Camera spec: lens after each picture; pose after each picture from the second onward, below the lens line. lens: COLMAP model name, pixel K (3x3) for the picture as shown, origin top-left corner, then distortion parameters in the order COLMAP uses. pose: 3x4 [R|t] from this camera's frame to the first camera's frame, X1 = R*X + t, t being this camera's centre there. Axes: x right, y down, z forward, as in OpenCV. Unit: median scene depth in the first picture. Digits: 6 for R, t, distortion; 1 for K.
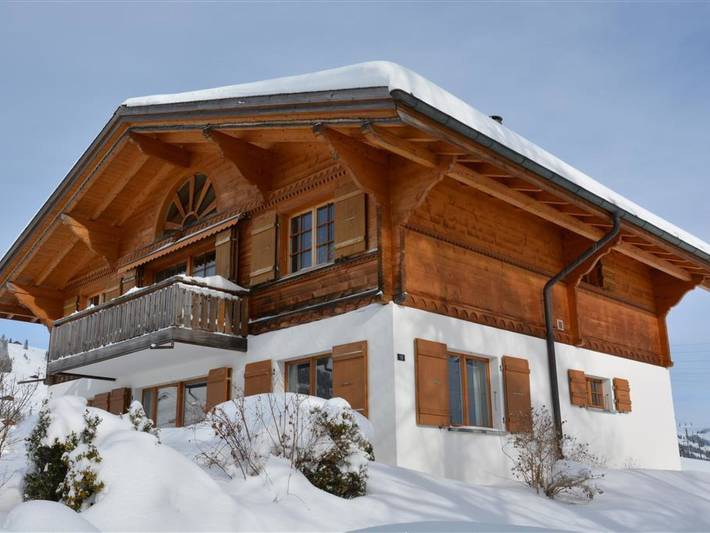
lens RADIAL K [[738.3, 0, 353.7], [0, 738.3, 271.0], [0, 0, 1]] dist [-0.037420, 0.000000]
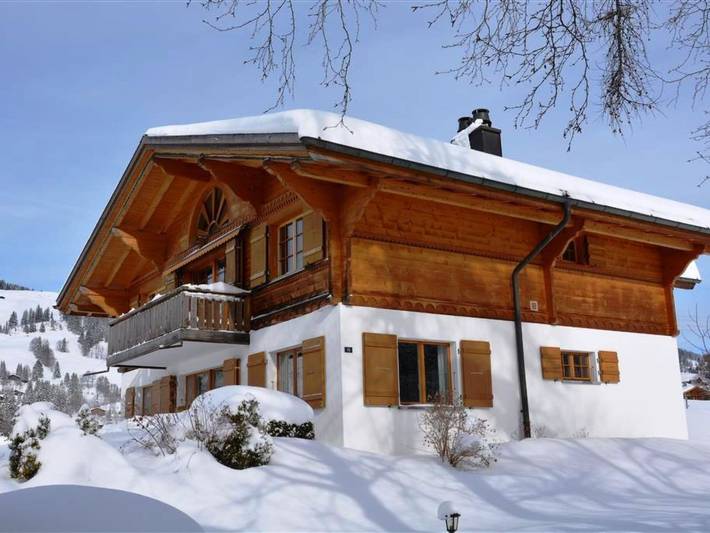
lens RADIAL K [[778.9, 0, 356.1], [0, 778.9, 265.7], [0, 0, 1]] dist [-0.014239, 0.000000]
pose [[0.982246, -0.060354, -0.177622, 0.249246], [0.069271, 0.996608, 0.044429, -0.059214], [0.174338, -0.055944, 0.983095, -0.183433]]
